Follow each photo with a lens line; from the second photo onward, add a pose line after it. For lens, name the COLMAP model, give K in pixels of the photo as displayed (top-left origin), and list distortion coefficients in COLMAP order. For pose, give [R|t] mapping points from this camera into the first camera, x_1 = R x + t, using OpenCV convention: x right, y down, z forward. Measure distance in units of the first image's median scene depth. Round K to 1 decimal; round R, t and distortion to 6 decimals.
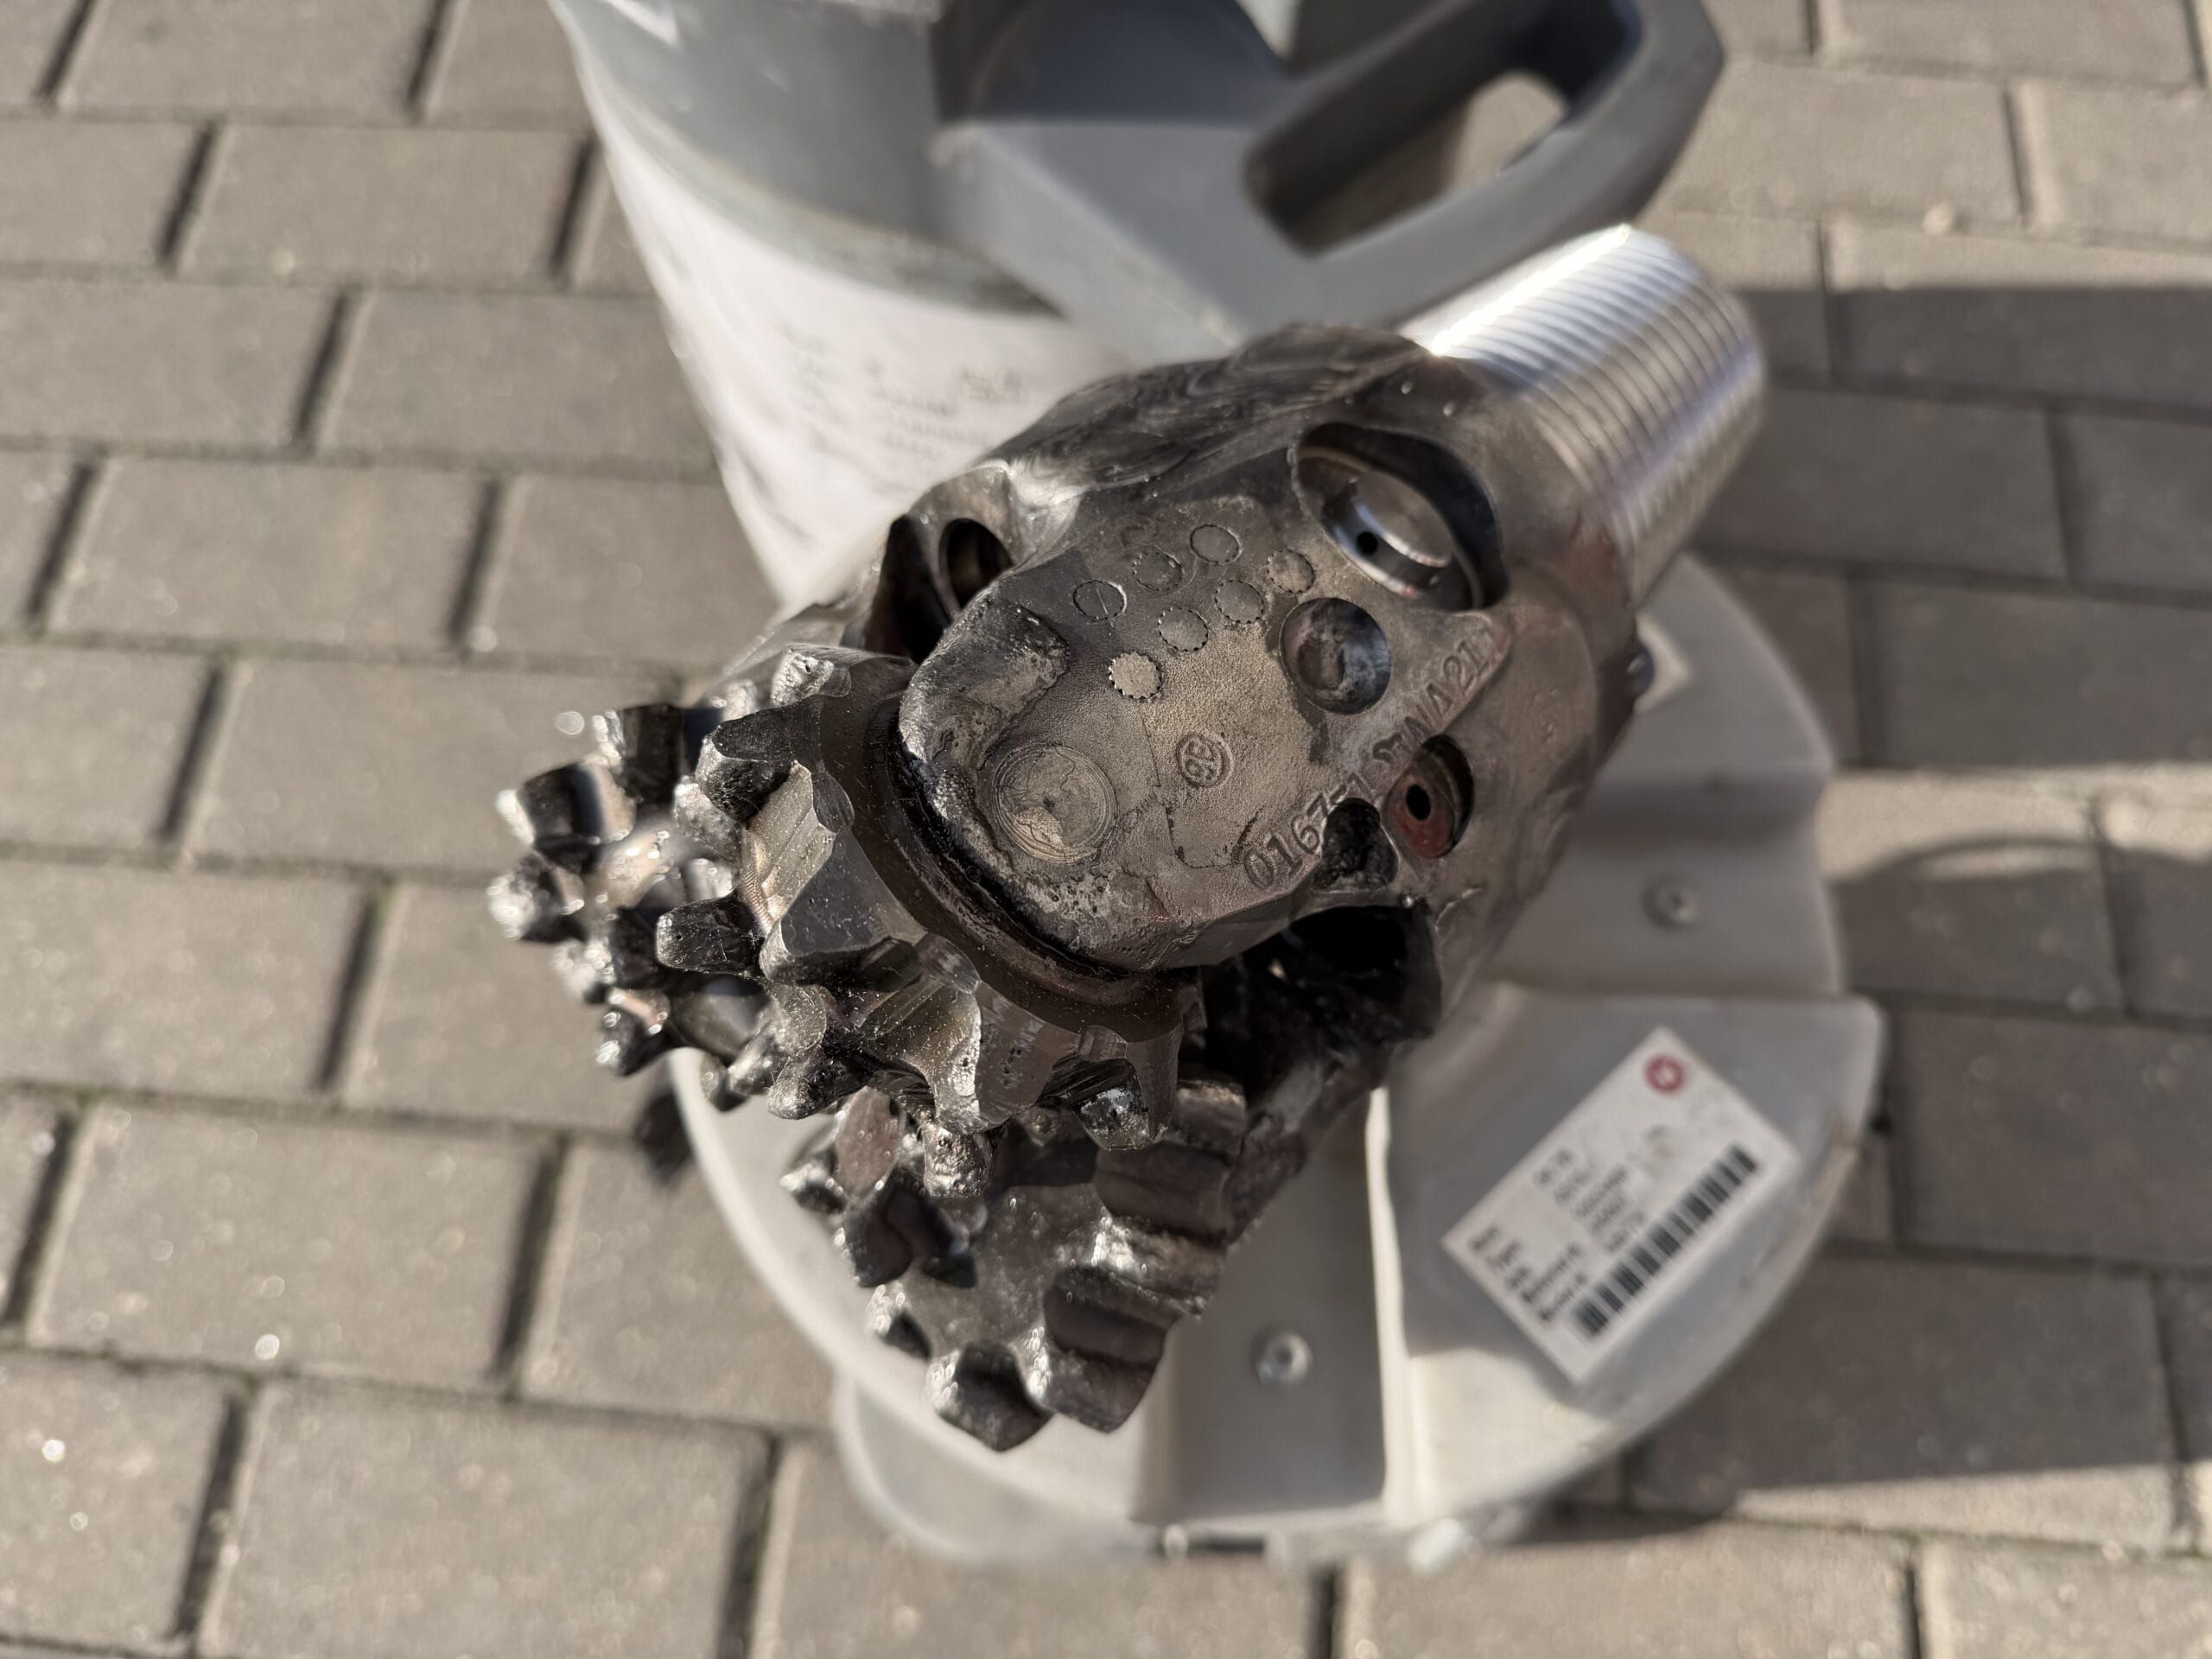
lens RADIAL K [[1694.7, 0, 1106.0], [0, 1694.7, 829.5], [0, 0, 1]] dist [-0.013058, -0.005295]
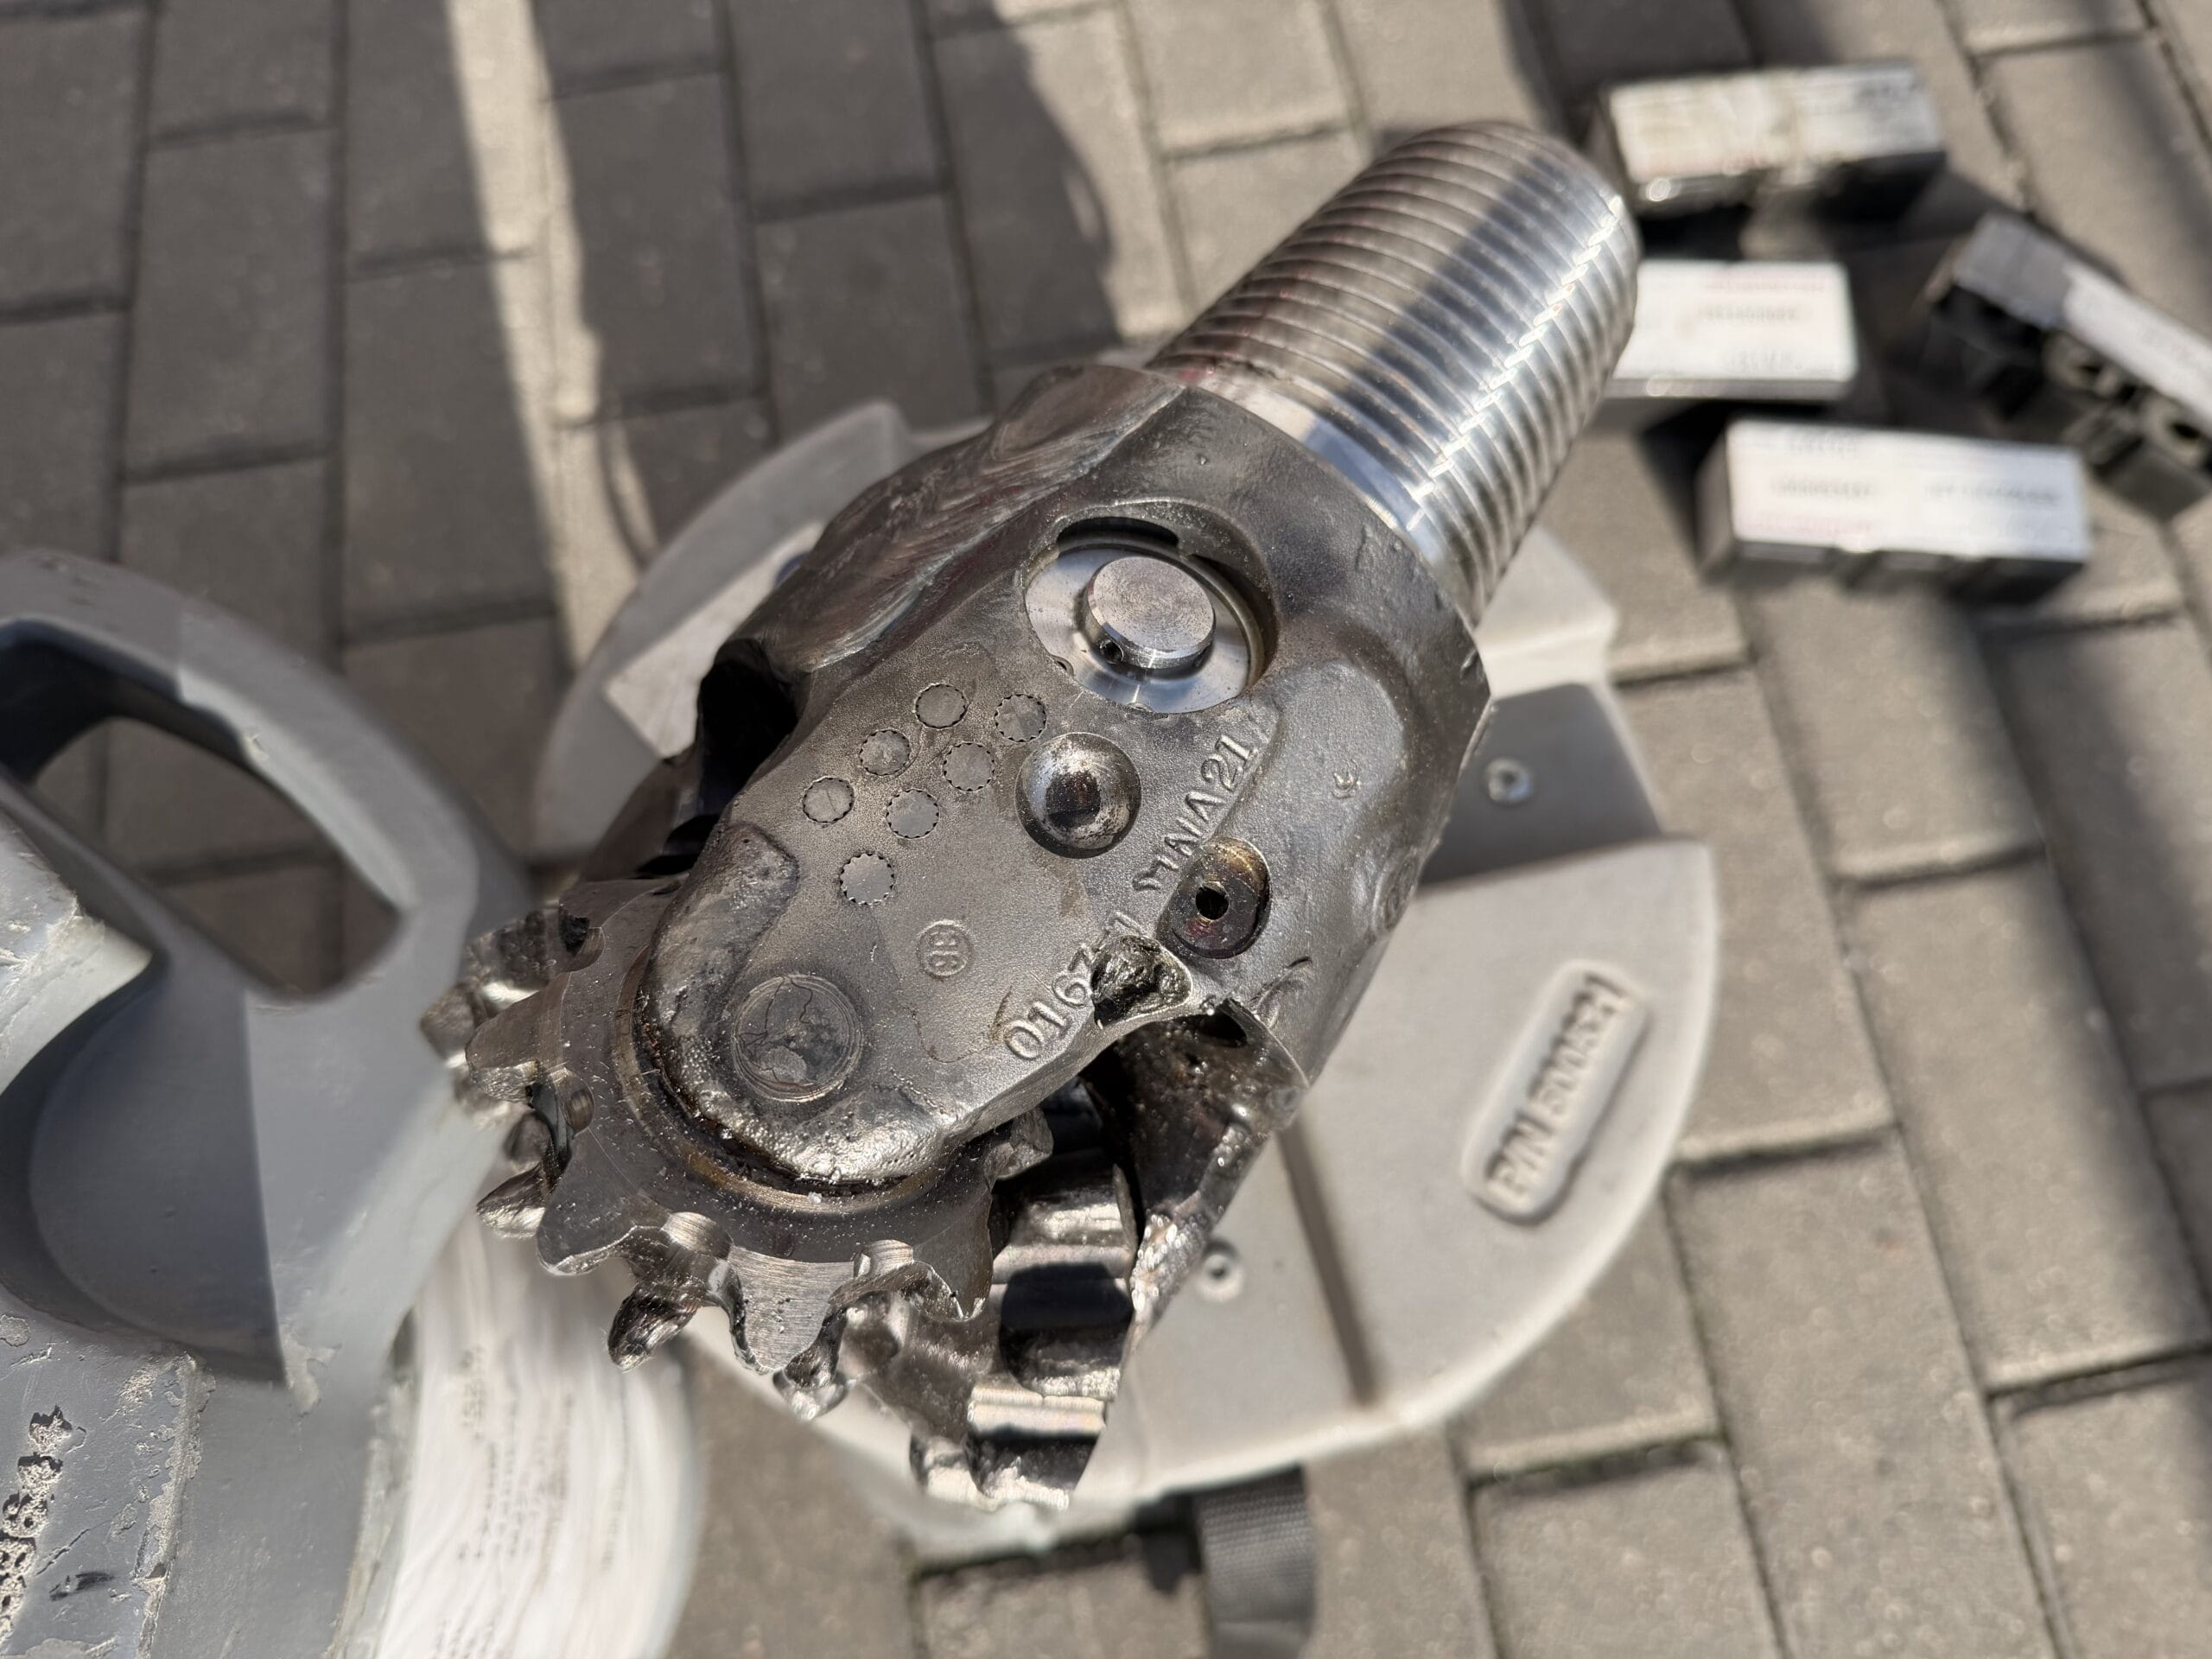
lens RADIAL K [[1689.5, 0, 1106.0], [0, 1689.5, 829.5], [0, 0, 1]] dist [-0.002370, -0.012976]
pose [[-0.275233, -0.897446, 0.344728, -0.132316], [0.891750, -0.104344, 0.440334, -0.227093], [-0.359205, 0.428606, 0.829017, 0.086967]]
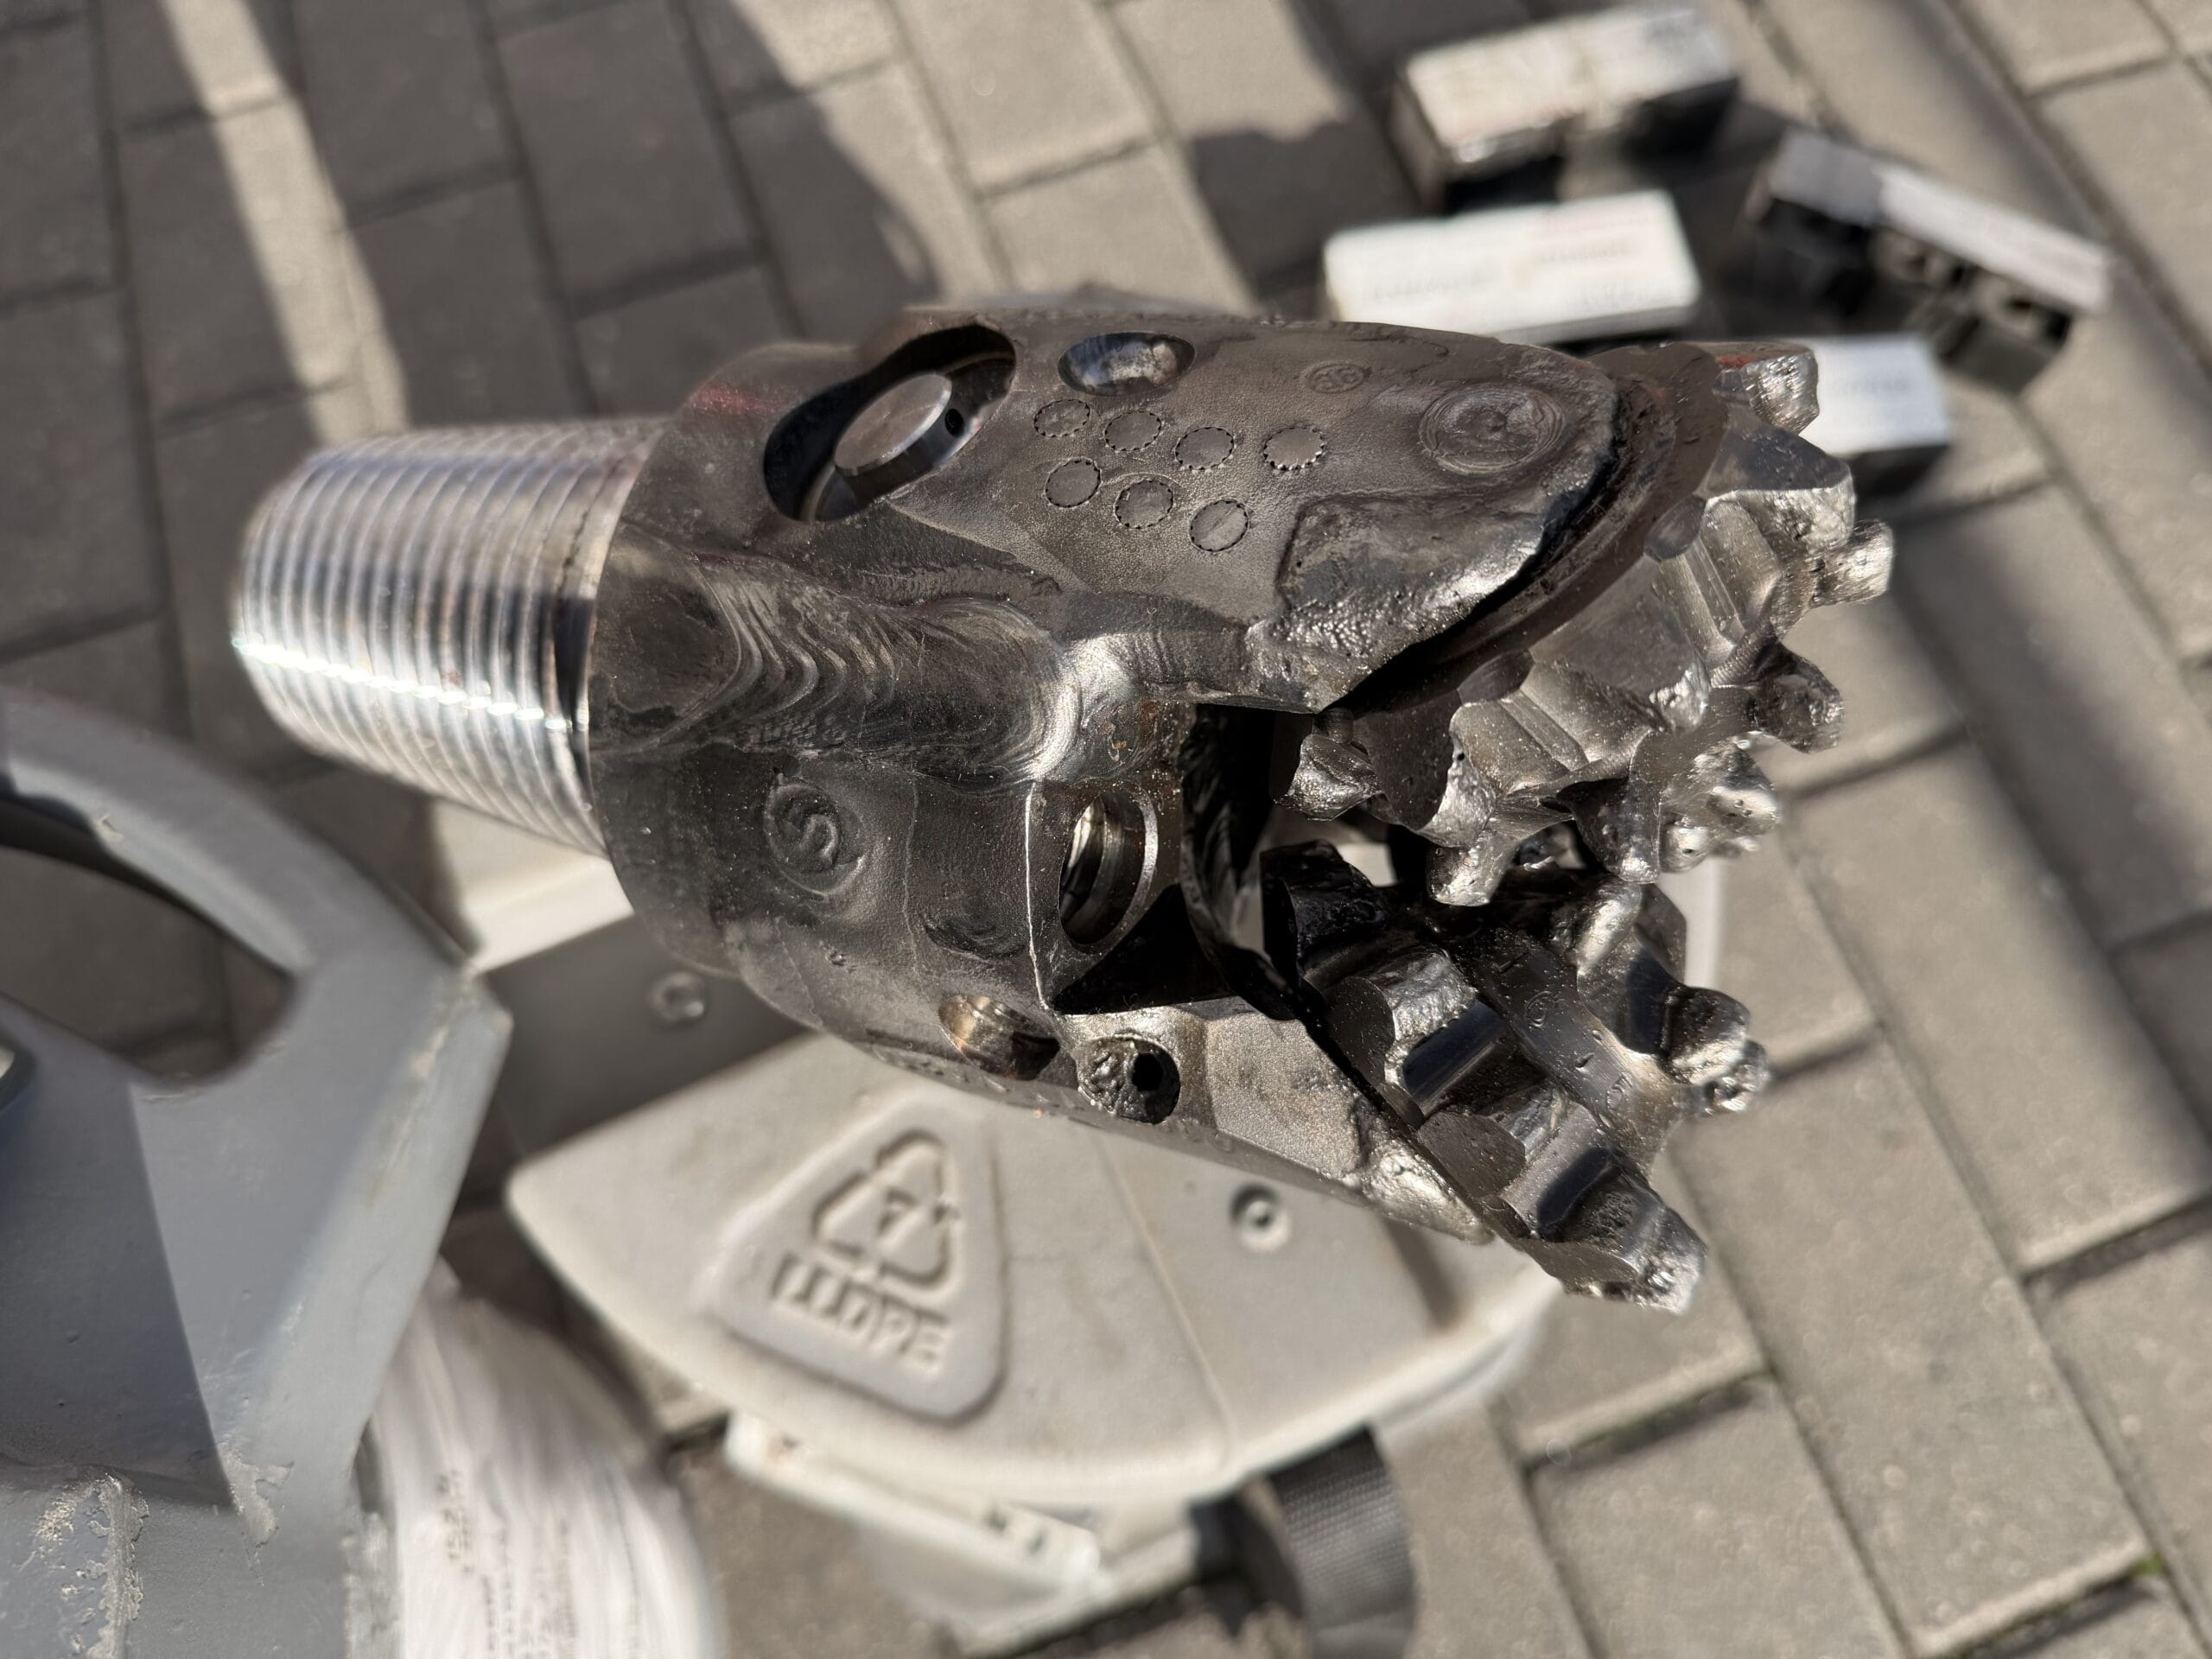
lens RADIAL K [[1694.7, 0, 1106.0], [0, 1694.7, 829.5], [0, 0, 1]] dist [-0.013058, -0.005295]
pose [[-0.437445, -0.817756, 0.374054, -0.152947], [0.837192, -0.218512, 0.501361, -0.231569], [-0.328255, 0.532473, 0.780206, 0.147027]]
